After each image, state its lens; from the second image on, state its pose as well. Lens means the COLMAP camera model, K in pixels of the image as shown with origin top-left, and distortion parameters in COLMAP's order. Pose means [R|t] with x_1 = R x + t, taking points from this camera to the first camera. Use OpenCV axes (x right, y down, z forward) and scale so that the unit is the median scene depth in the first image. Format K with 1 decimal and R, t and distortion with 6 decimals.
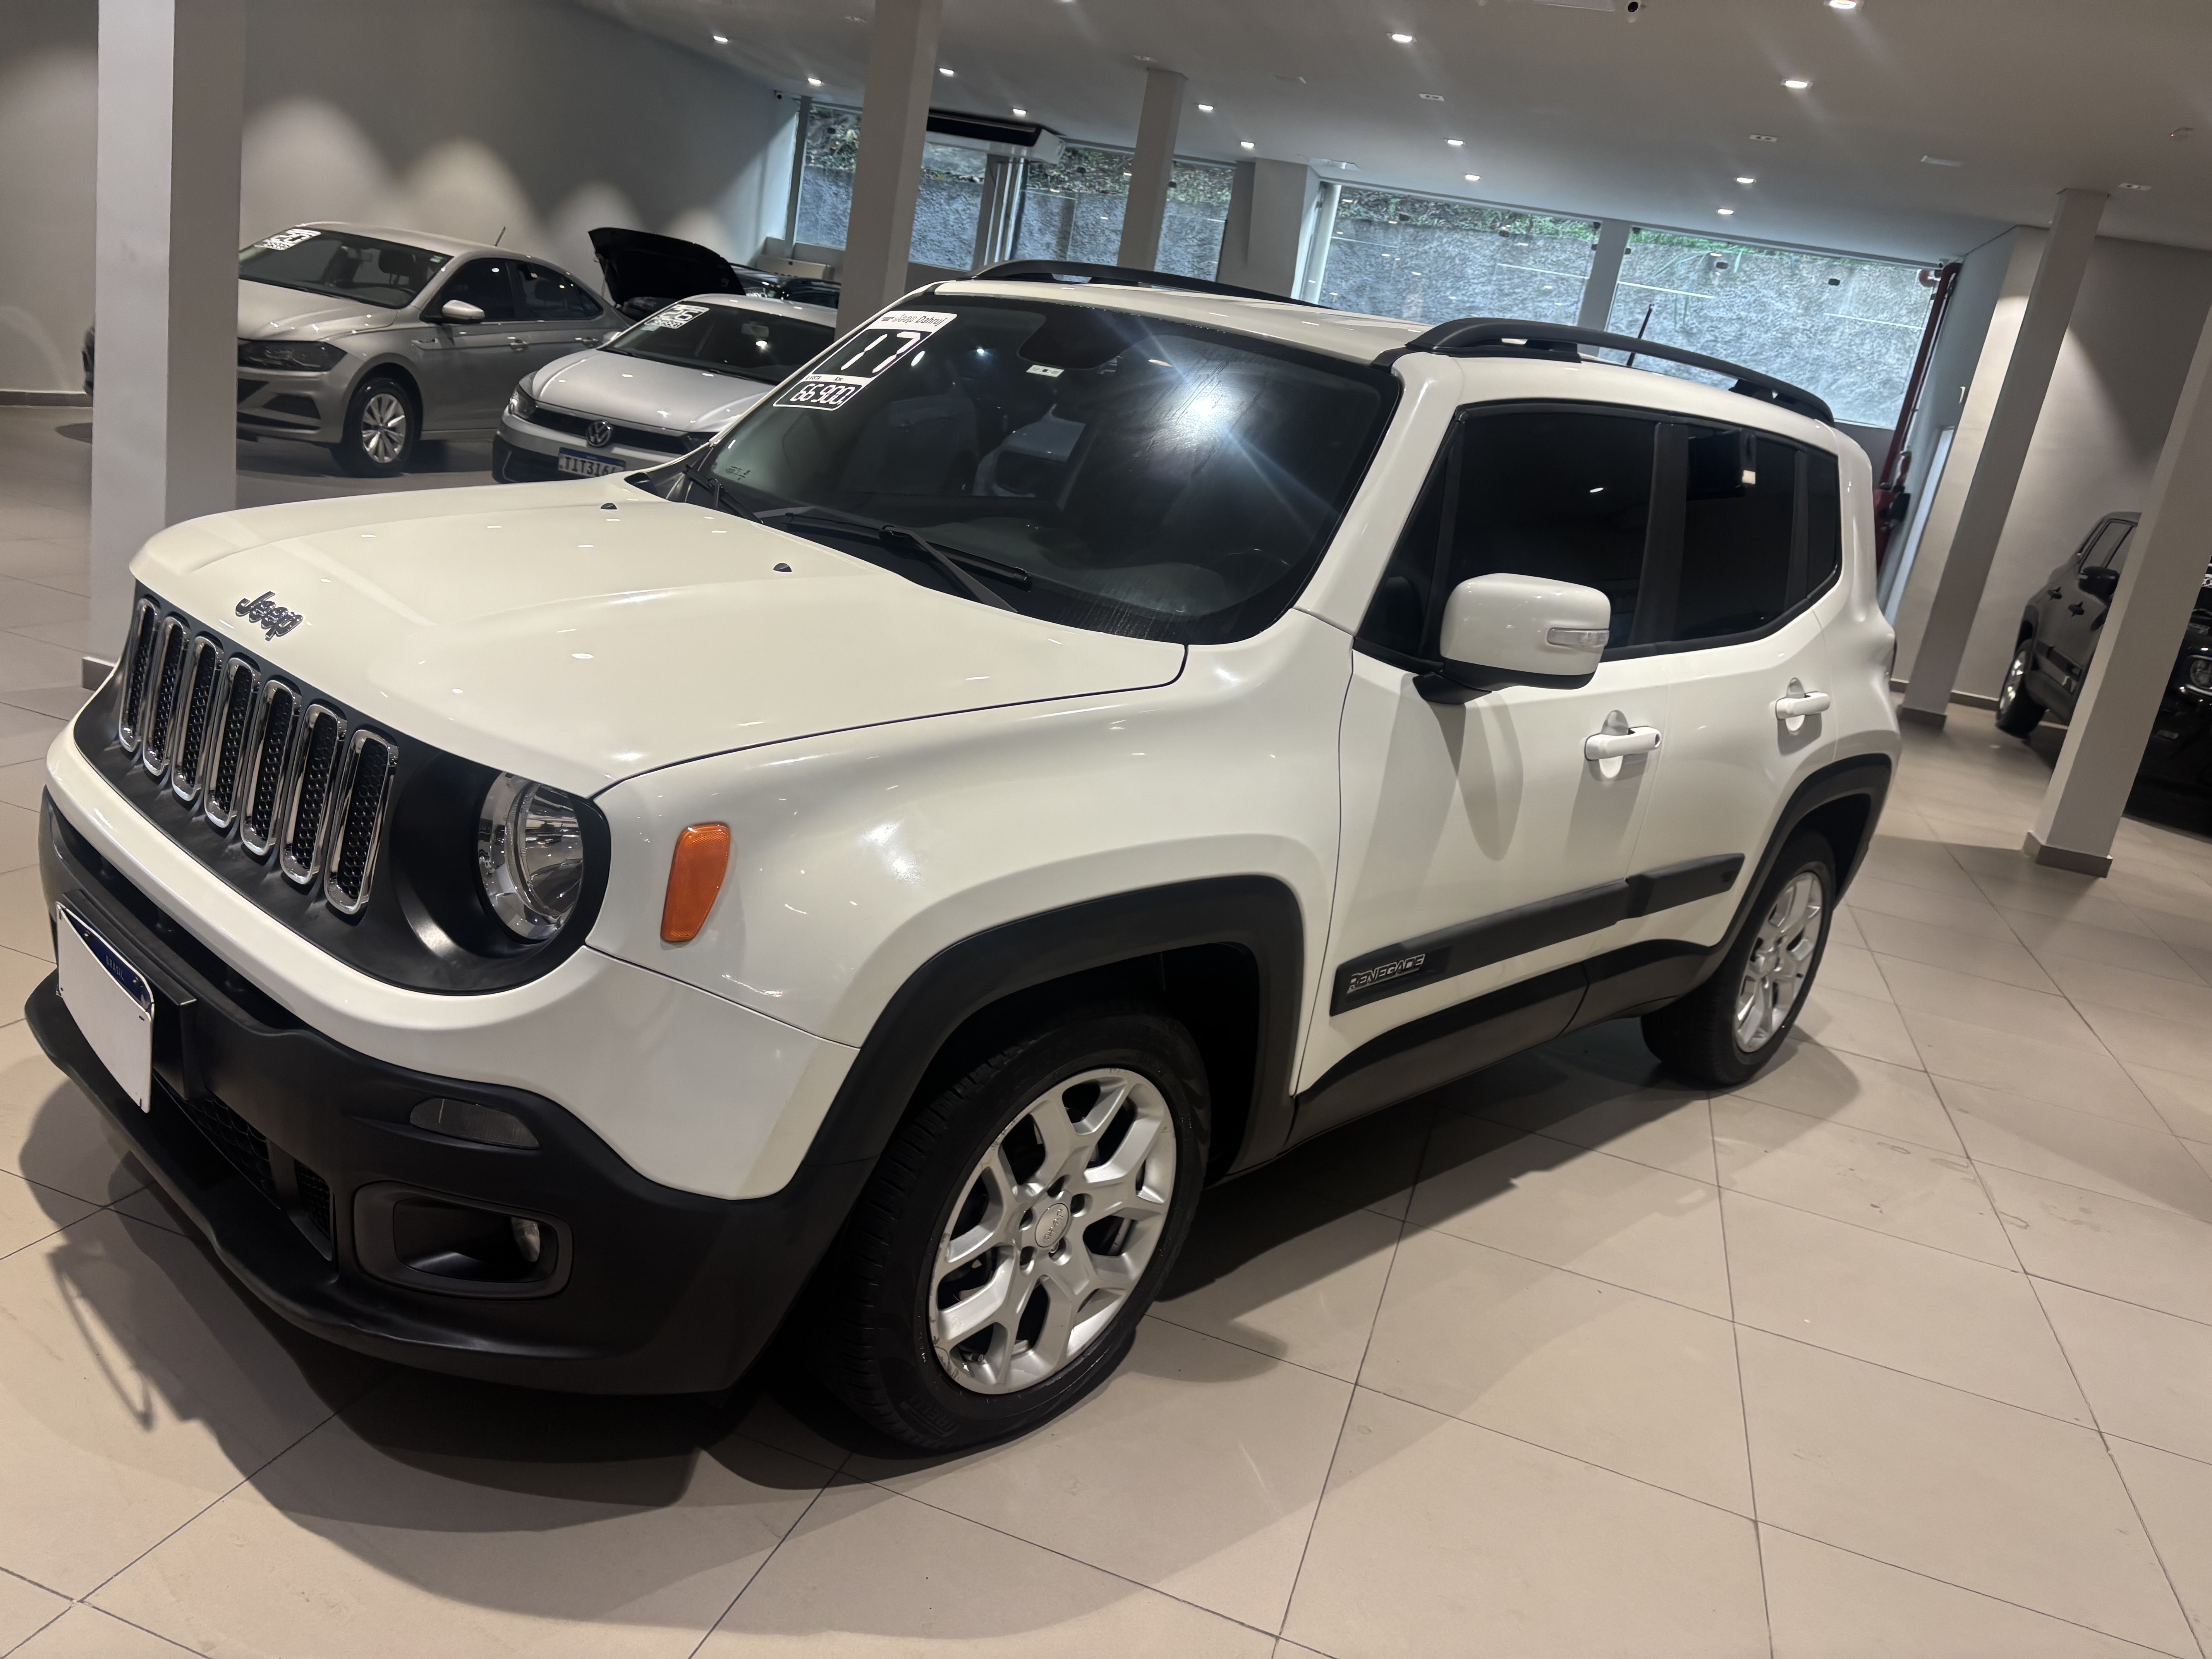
lens RADIAL K [[1687.5, 0, 1075.4], [0, 1687.5, 837.3], [0, 0, 1]] dist [0.031408, 0.000490]
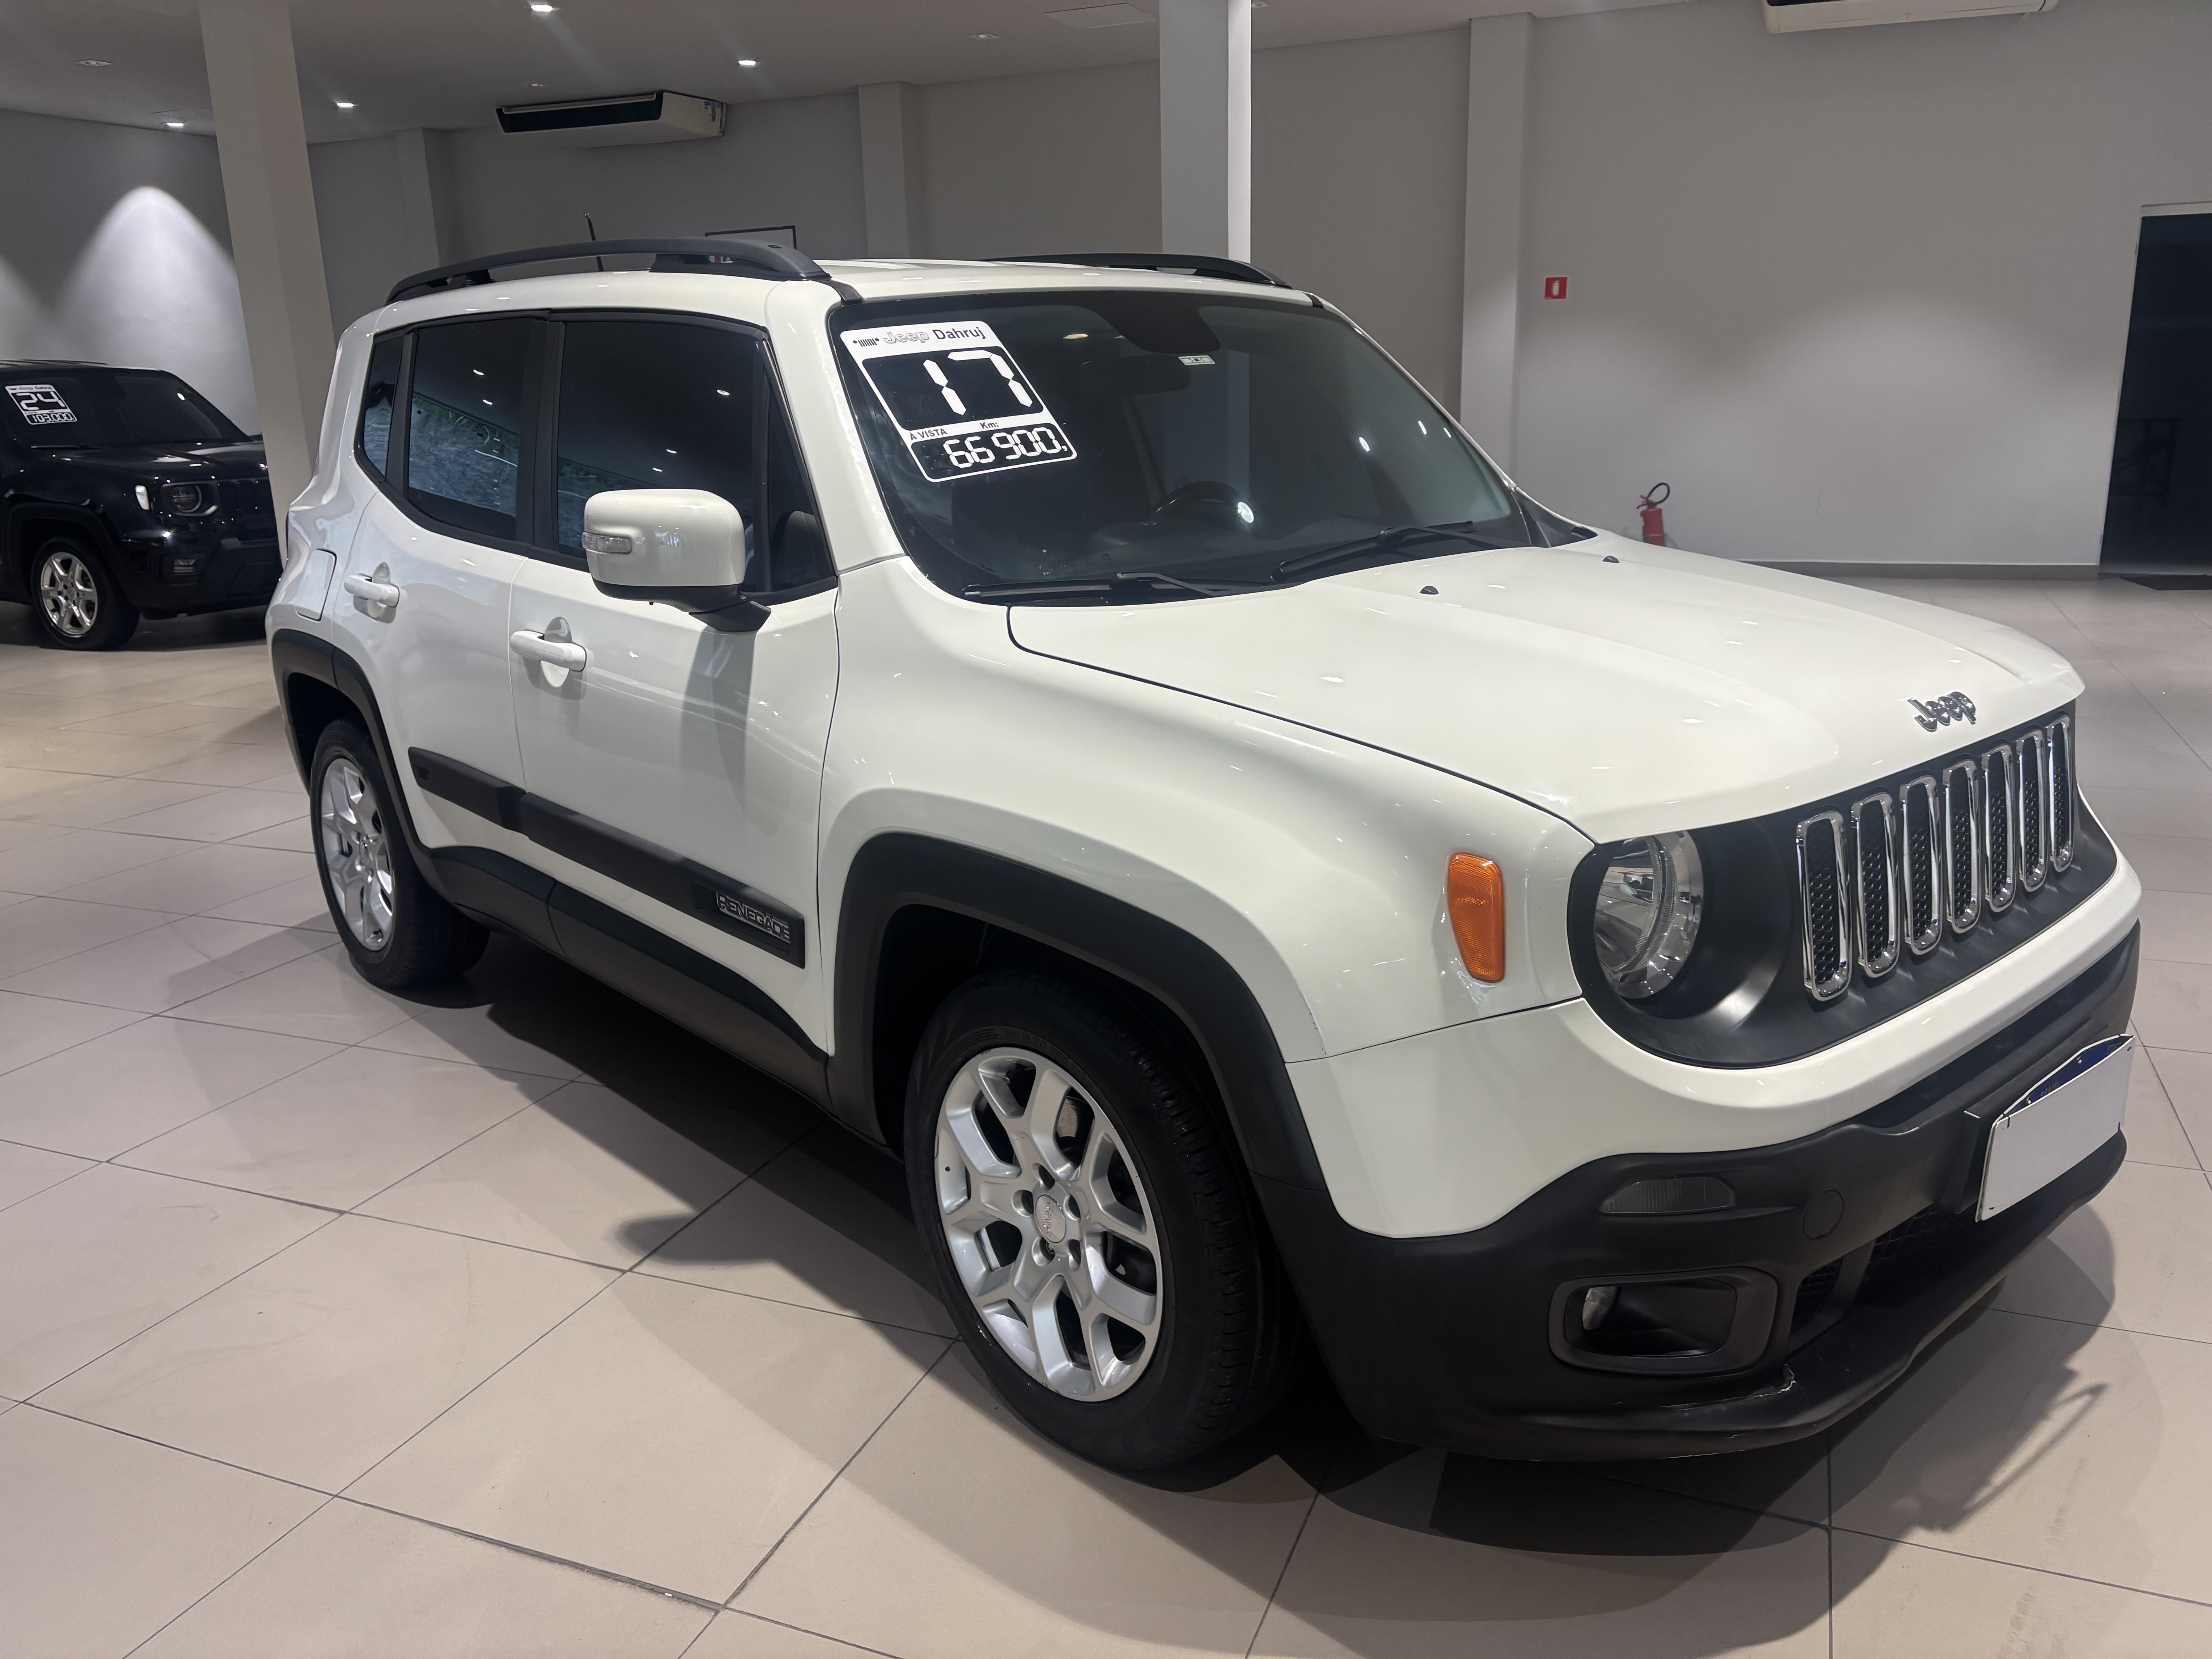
lens RADIAL K [[1611.7, 0, 1107.8], [0, 1611.7, 793.2], [0, 0, 1]] dist [0.172914, -0.170155]
pose [[0.068056, -0.419277, 0.905304, -1.249837], [0.308883, 0.871679, 0.380484, -0.540335], [-0.948662, 0.253739, 0.188830, 1.152871]]
